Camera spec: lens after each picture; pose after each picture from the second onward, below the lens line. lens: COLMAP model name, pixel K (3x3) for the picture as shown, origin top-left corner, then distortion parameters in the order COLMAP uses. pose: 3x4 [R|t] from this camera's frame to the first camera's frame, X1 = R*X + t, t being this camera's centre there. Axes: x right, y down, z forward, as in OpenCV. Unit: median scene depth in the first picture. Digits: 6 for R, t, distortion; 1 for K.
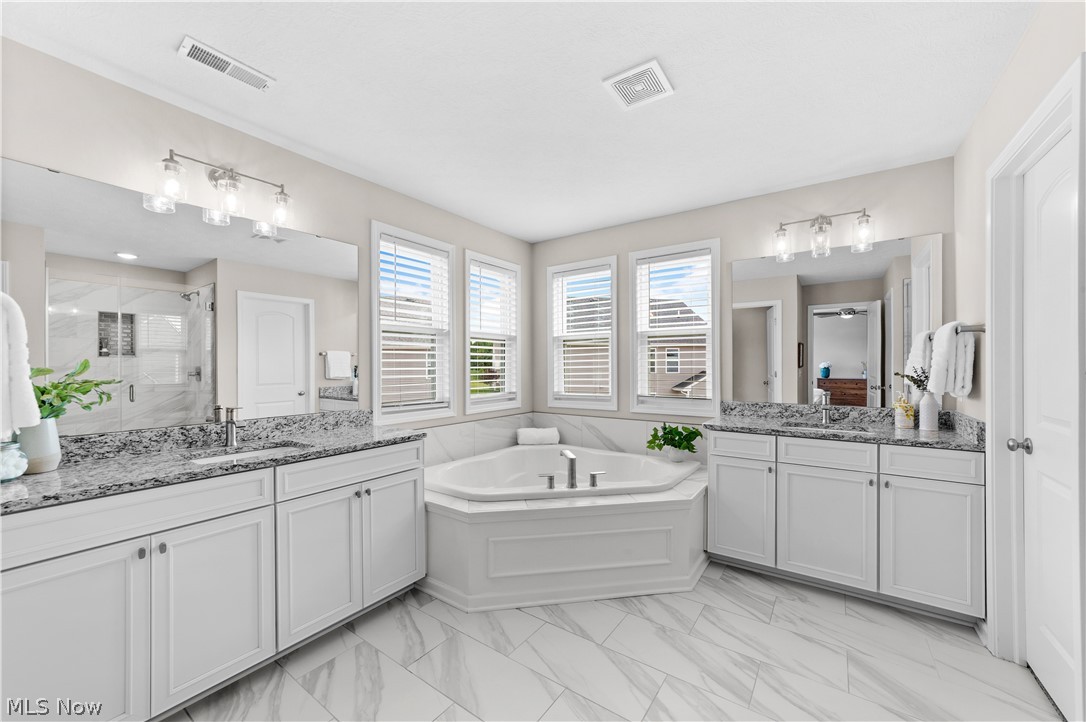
lens RADIAL K [[417.0, 0, 549.6], [0, 417.0, 364.2], [0, 0, 1]] dist [-0.006889, 0.003749]
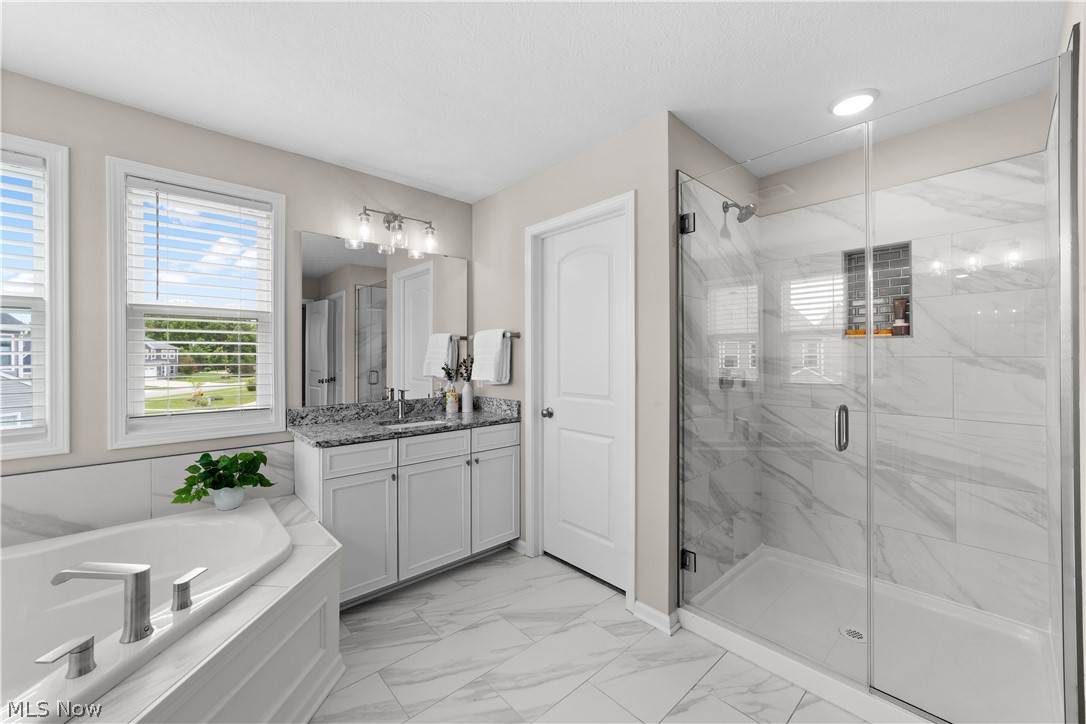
lens RADIAL K [[417.0, 0, 544.5], [0, 417.0, 356.2], [0, 0, 1]] dist [-0.006889, 0.003749]
pose [[0.245353, 0.003634, 0.969427, -0.277155], [-0.000301, 0.999993, -0.003673, -0.007588], [-0.969434, 0.000609, 0.245353, 0.462582]]
